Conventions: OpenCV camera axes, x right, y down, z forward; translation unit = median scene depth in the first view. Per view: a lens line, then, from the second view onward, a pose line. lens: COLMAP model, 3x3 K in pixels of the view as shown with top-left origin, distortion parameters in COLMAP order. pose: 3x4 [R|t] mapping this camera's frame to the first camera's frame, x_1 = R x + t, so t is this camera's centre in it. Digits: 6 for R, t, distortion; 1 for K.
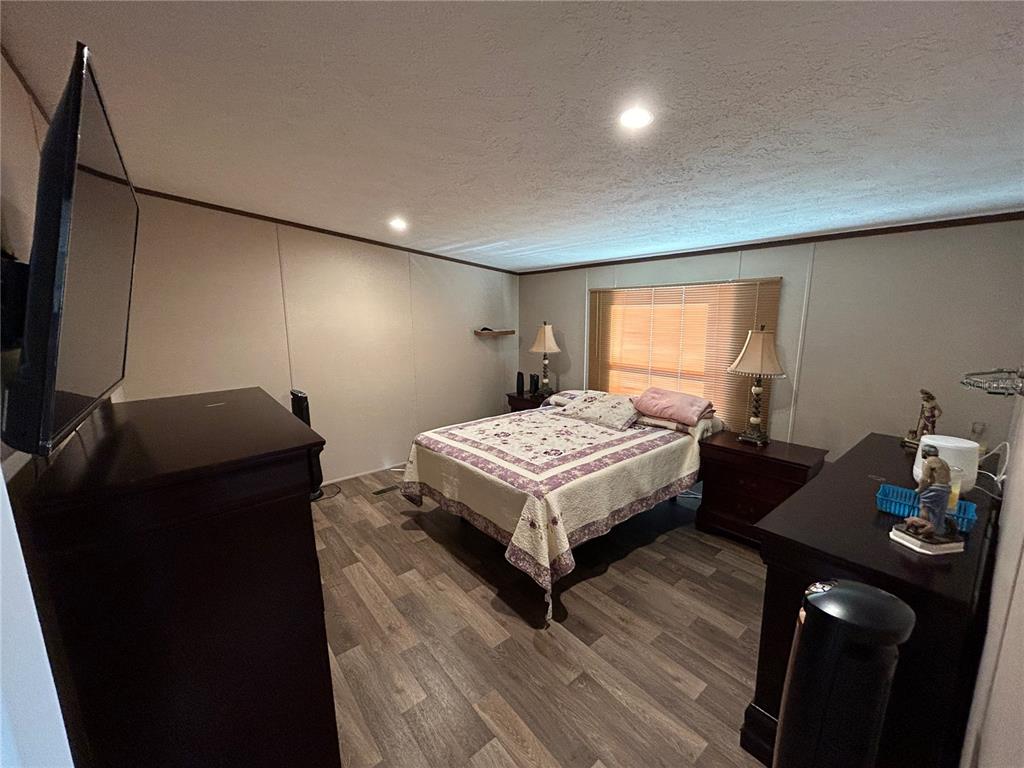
lens RADIAL K [[407.3, 0, 512.0], [0, 407.3, 384.0], [0, 0, 1]] dist [0.000117, -0.000041]
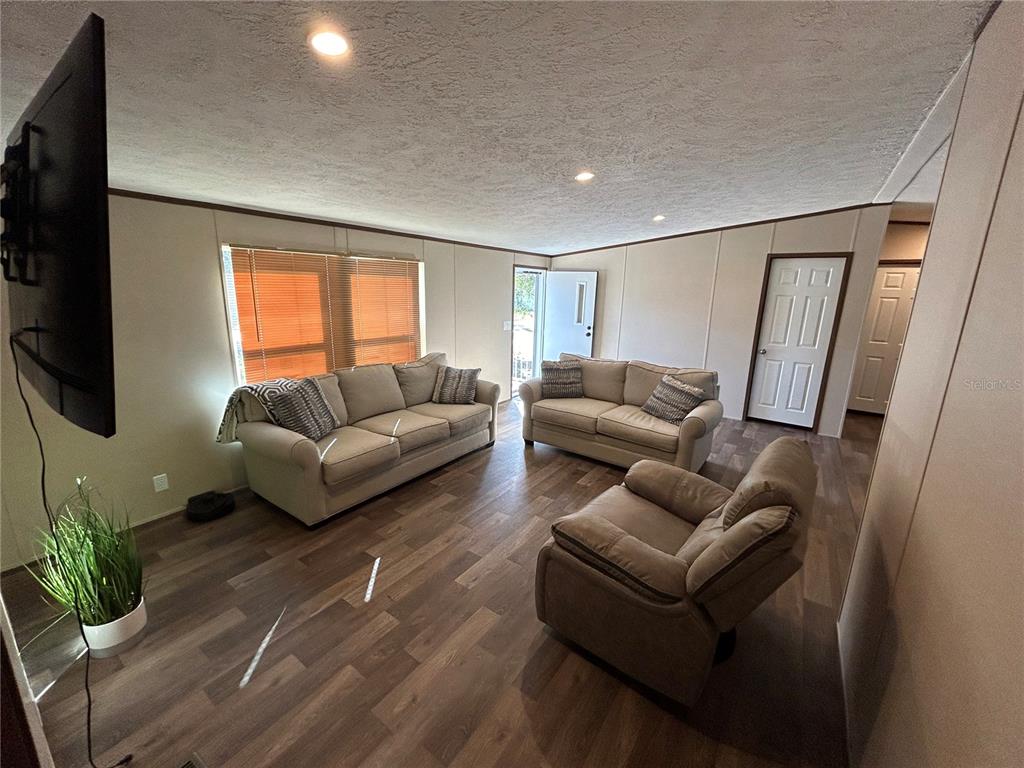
lens RADIAL K [[407.3, 0, 512.0], [0, 407.3, 384.0], [0, 0, 1]] dist [0.000117, -0.000041]
pose [[-0.253717, -0.223927, 0.941002, -0.724246], [0.143698, 0.953314, 0.265601, -0.144685], [-0.956545, 0.202607, -0.209694, 0.871524]]
